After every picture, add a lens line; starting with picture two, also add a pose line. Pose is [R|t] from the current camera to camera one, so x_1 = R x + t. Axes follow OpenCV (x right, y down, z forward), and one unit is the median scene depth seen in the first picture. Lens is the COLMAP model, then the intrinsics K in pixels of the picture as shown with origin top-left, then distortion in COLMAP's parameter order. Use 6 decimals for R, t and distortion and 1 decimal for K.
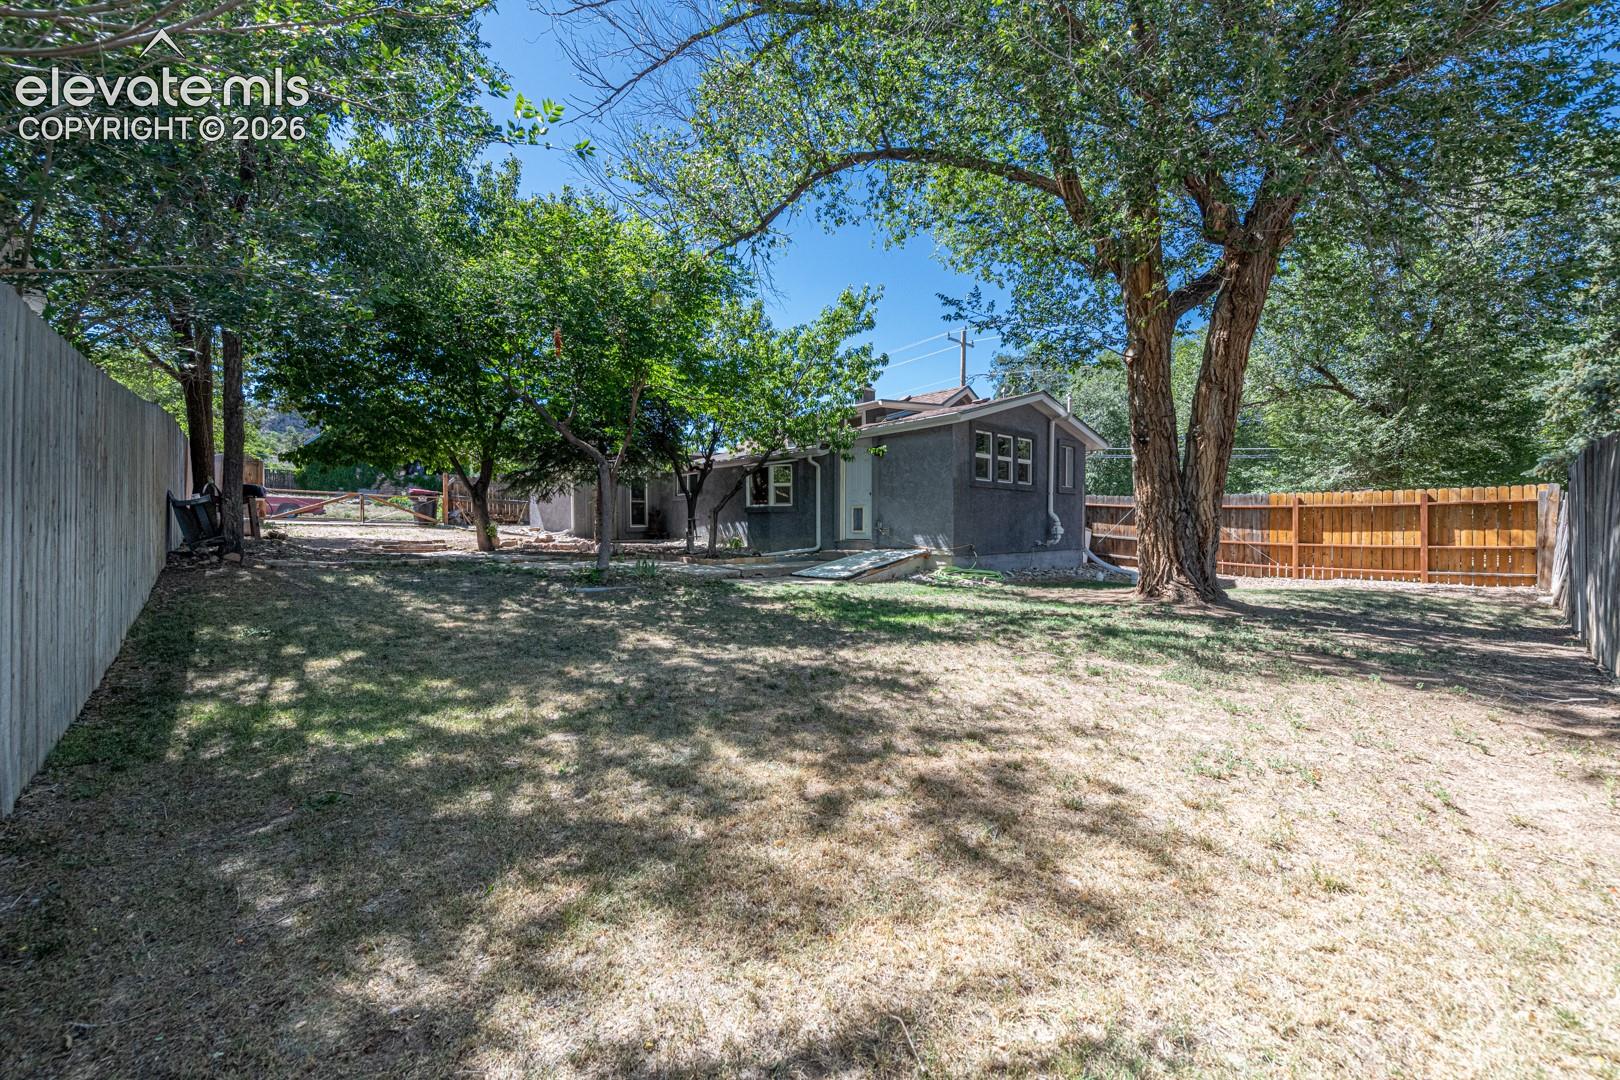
lens RADIAL K [[636.6, 0, 810.0], [0, 636.6, 540.0], [0, 0, 1]] dist [0.000085, -0.000005]
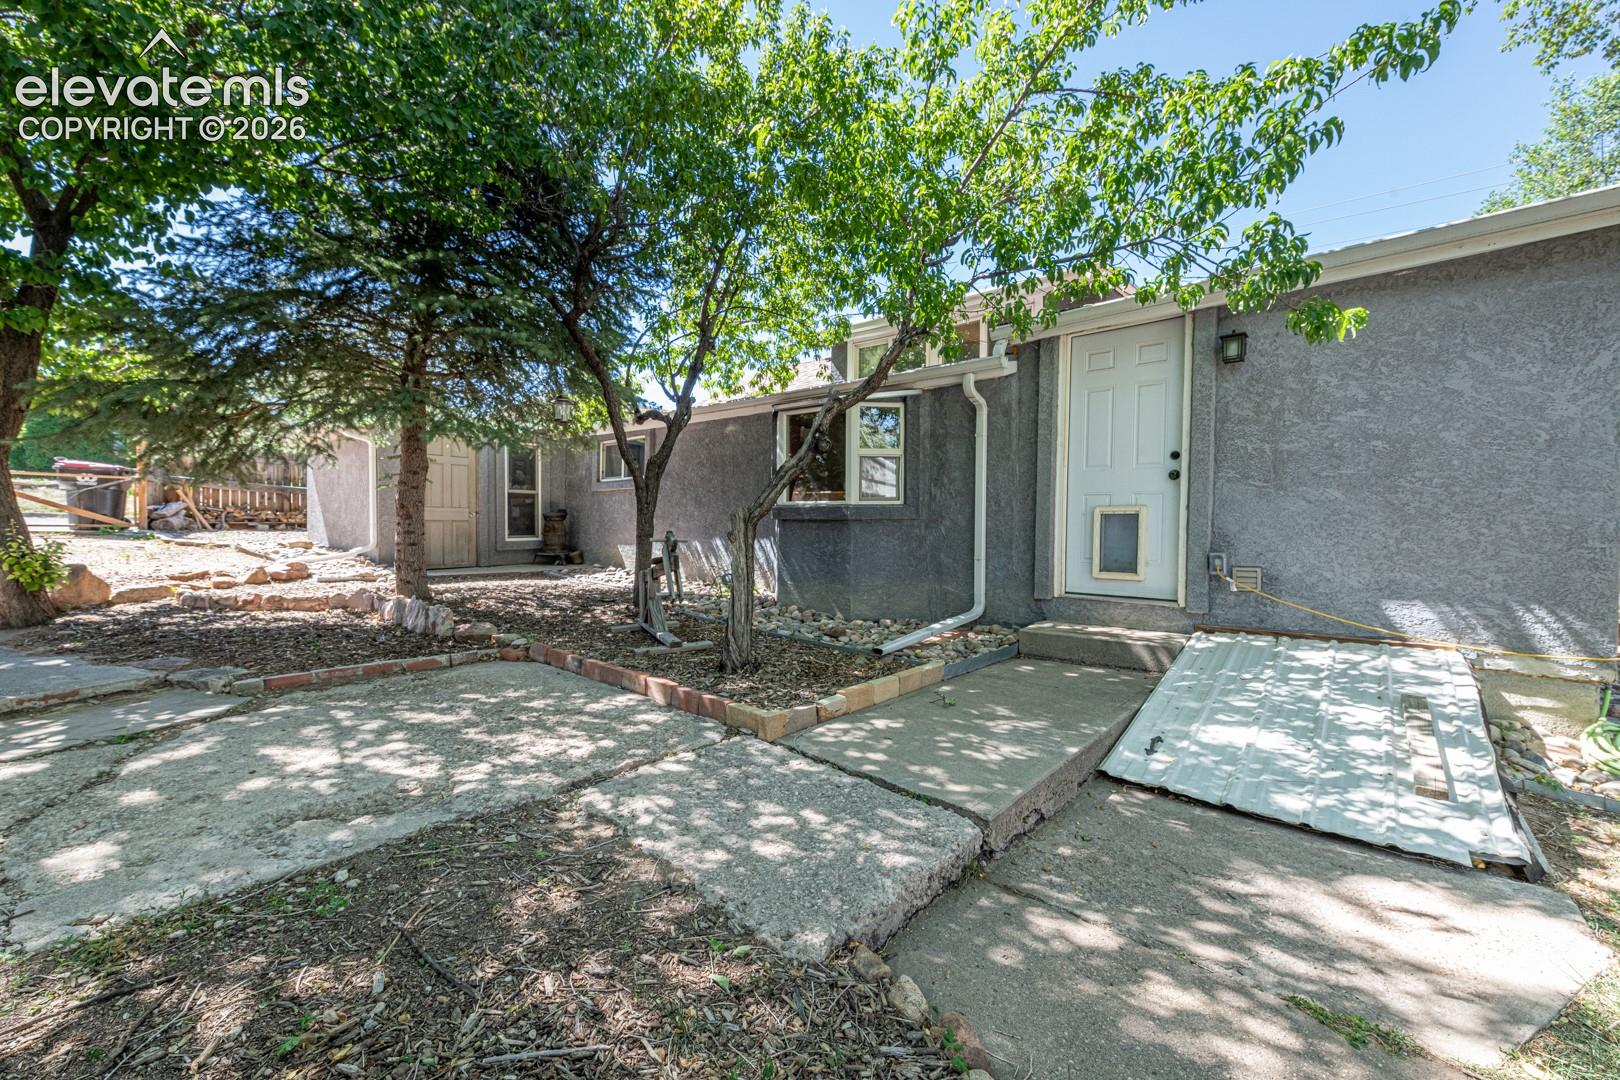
lens RADIAL K [[636.6, 0, 810.0], [0, 636.6, 540.0], [0, 0, 1]] dist [0.000085, -0.000005]
pose [[0.990597, 0.011004, 0.136371, -0.131513], [-0.010528, 0.999936, -0.004209, -0.026487], [-0.136408, 0.002734, 0.990649, 0.551441]]
